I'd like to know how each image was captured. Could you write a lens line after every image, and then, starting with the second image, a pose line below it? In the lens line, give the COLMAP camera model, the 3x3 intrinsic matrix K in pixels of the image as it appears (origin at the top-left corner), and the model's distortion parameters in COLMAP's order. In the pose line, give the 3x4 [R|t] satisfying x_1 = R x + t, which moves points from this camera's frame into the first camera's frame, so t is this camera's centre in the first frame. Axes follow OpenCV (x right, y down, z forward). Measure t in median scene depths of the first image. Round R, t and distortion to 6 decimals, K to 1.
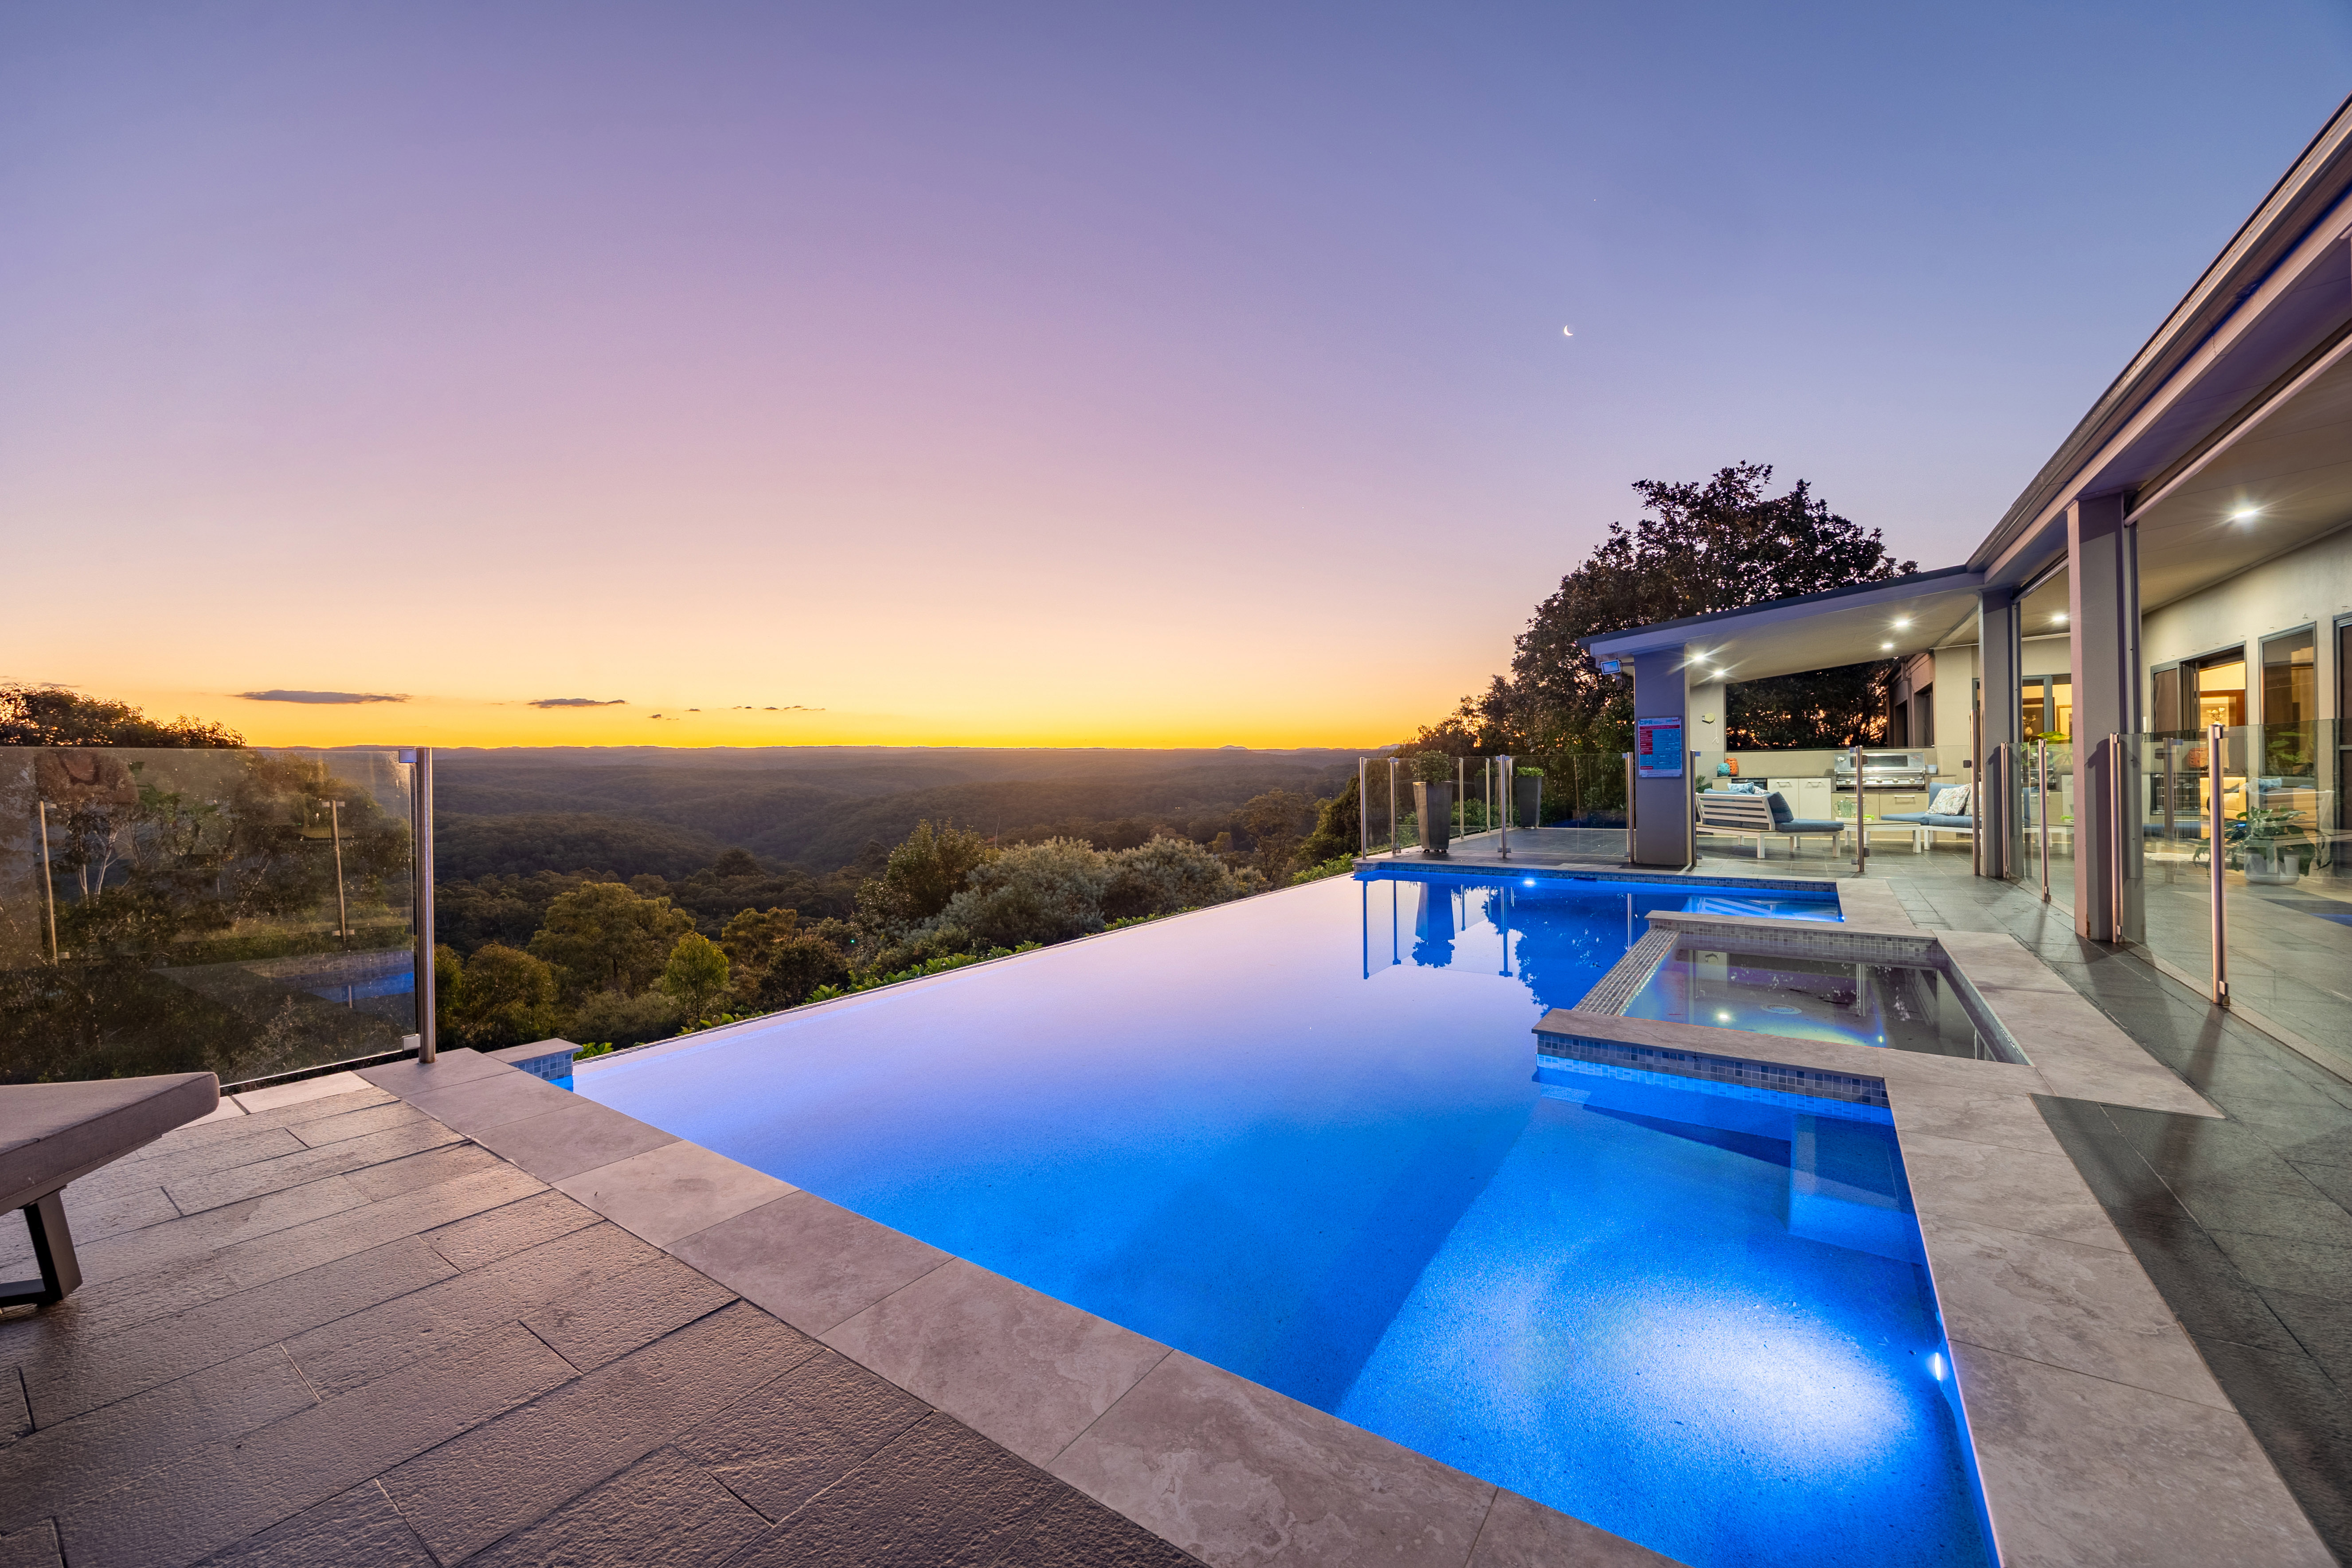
lens RADIAL K [[914.1, 0, 1156.9], [0, 914.1, 780.4], [0, 0, 1]] dist [-0.000328, -0.000123]
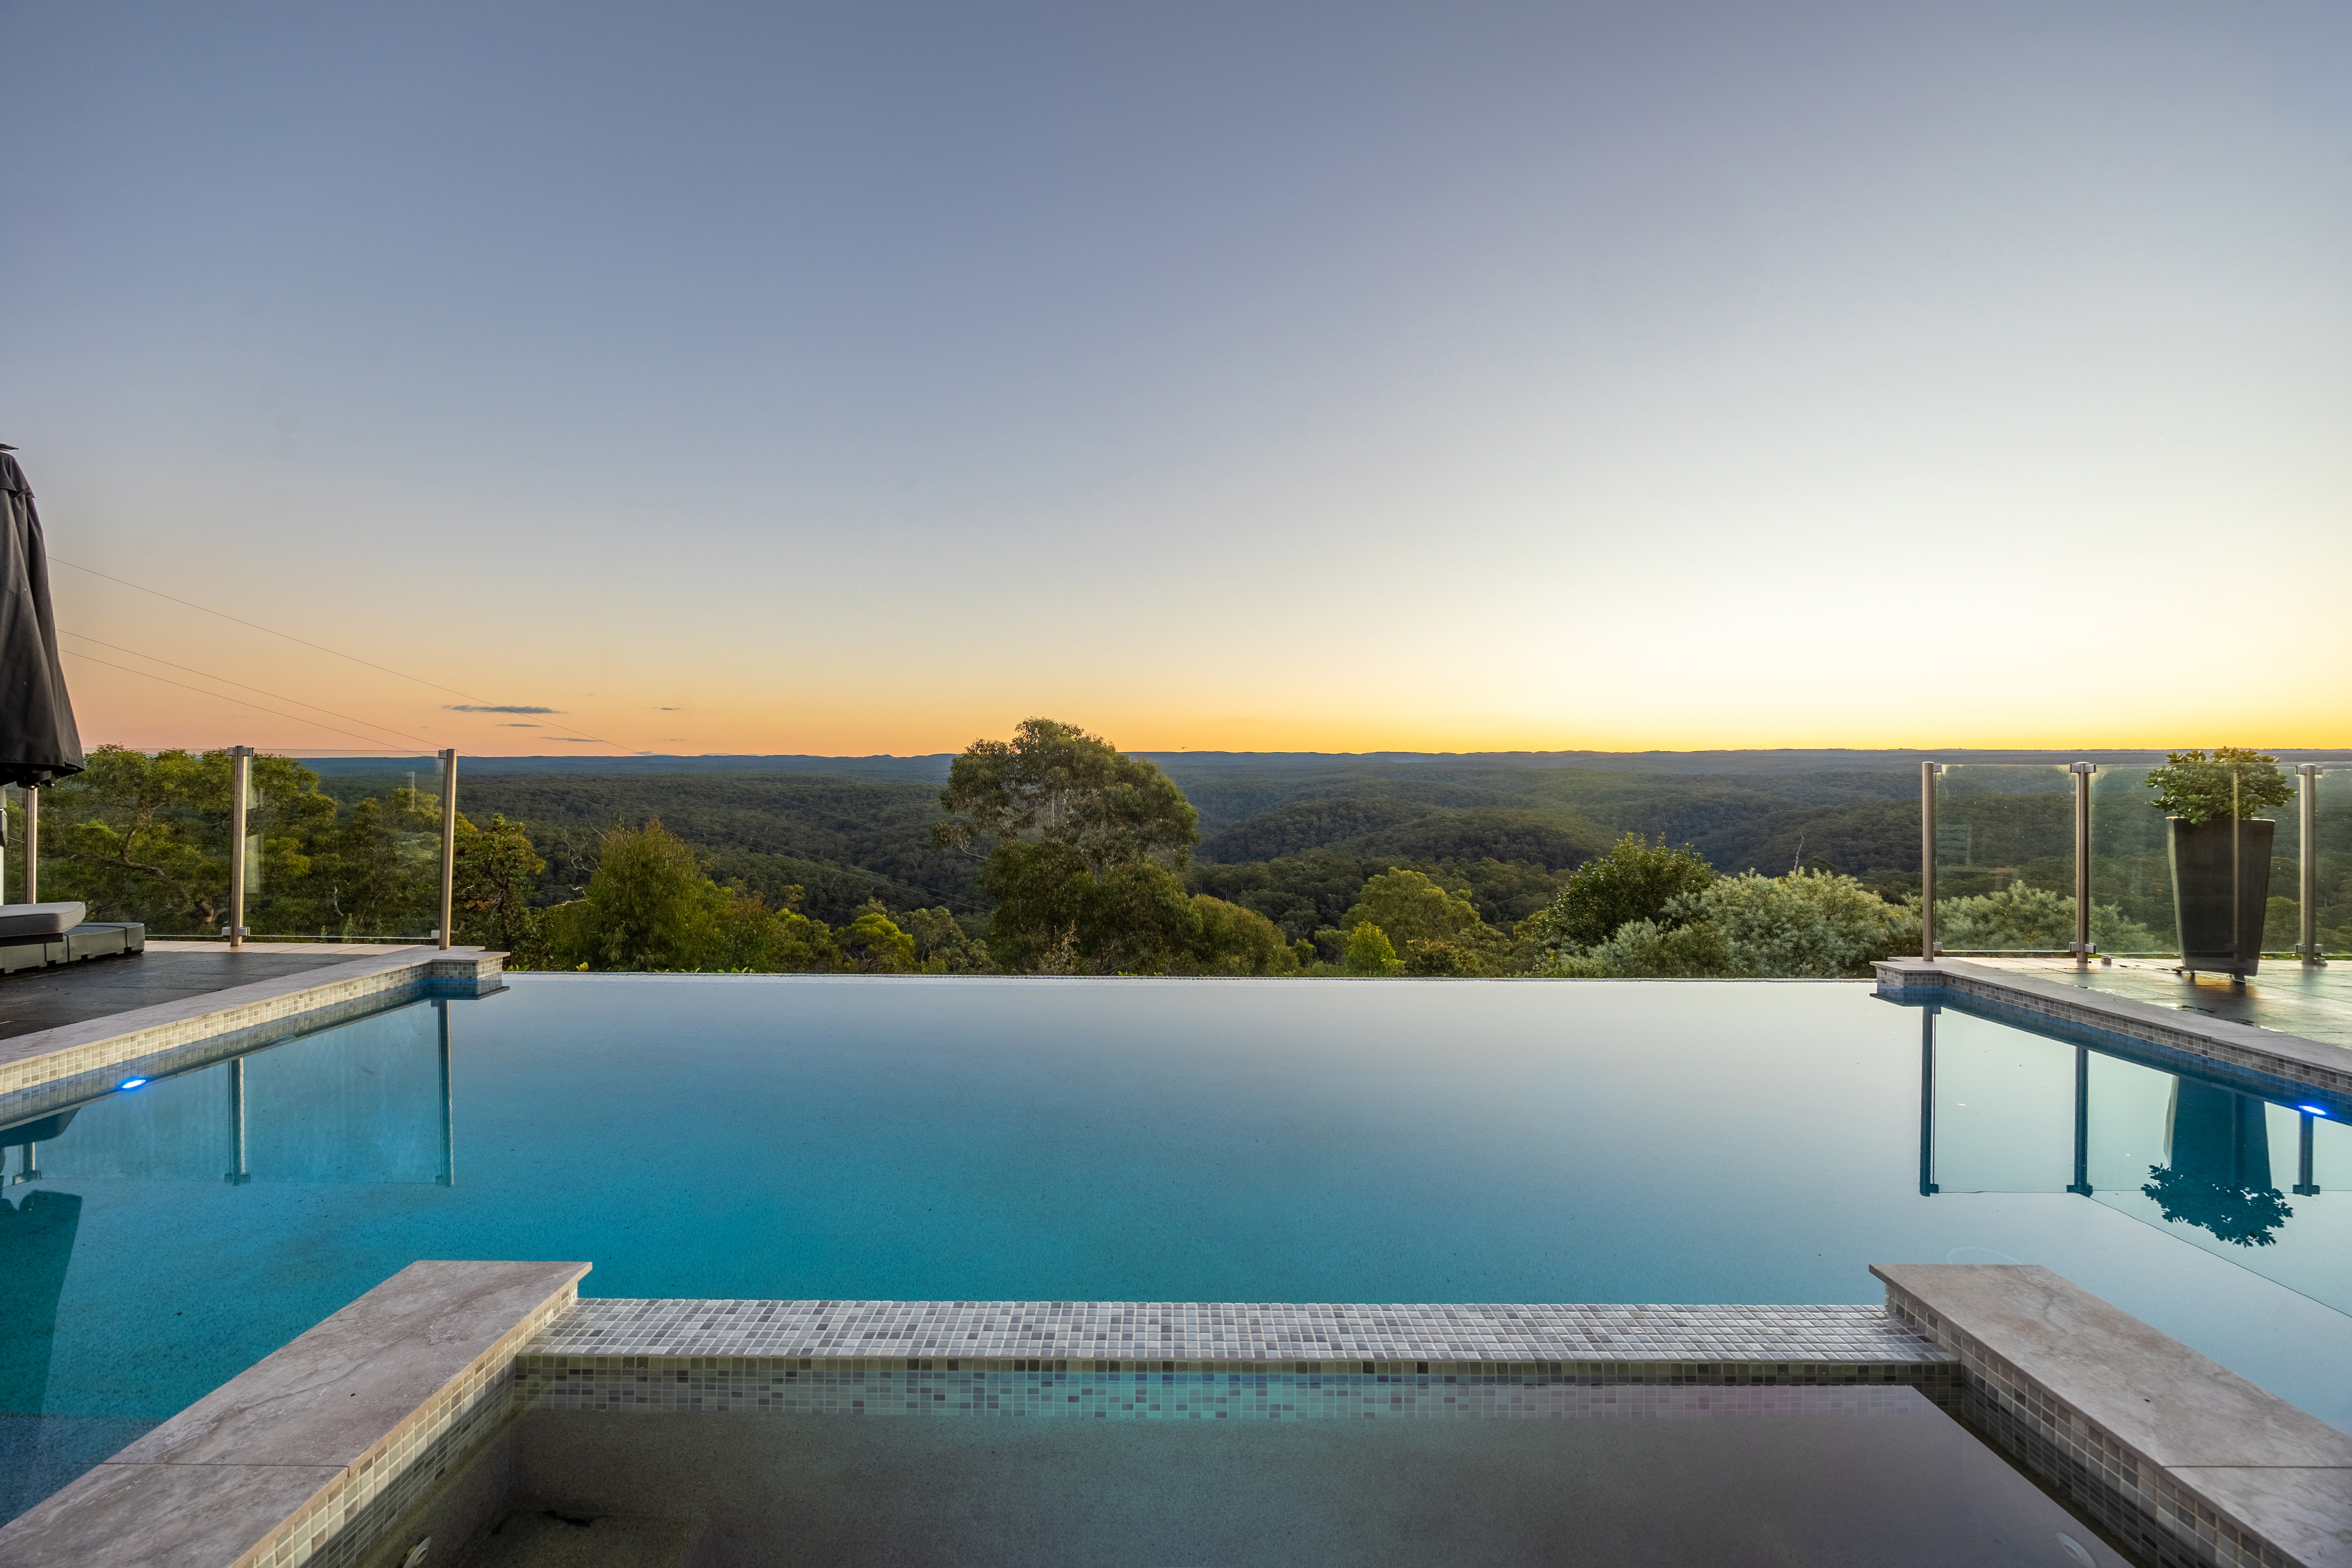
lens RADIAL K [[890.1, 0, 1176.0], [0, 890.1, 784.0], [0, 0, 1]] dist [-0.000334, -0.000096]
pose [[0.584797, 0.024540, -0.810809, 0.087971], [-0.023815, 0.999631, 0.013078, -0.002052], [0.810830, 0.011661, 0.585165, 0.083958]]
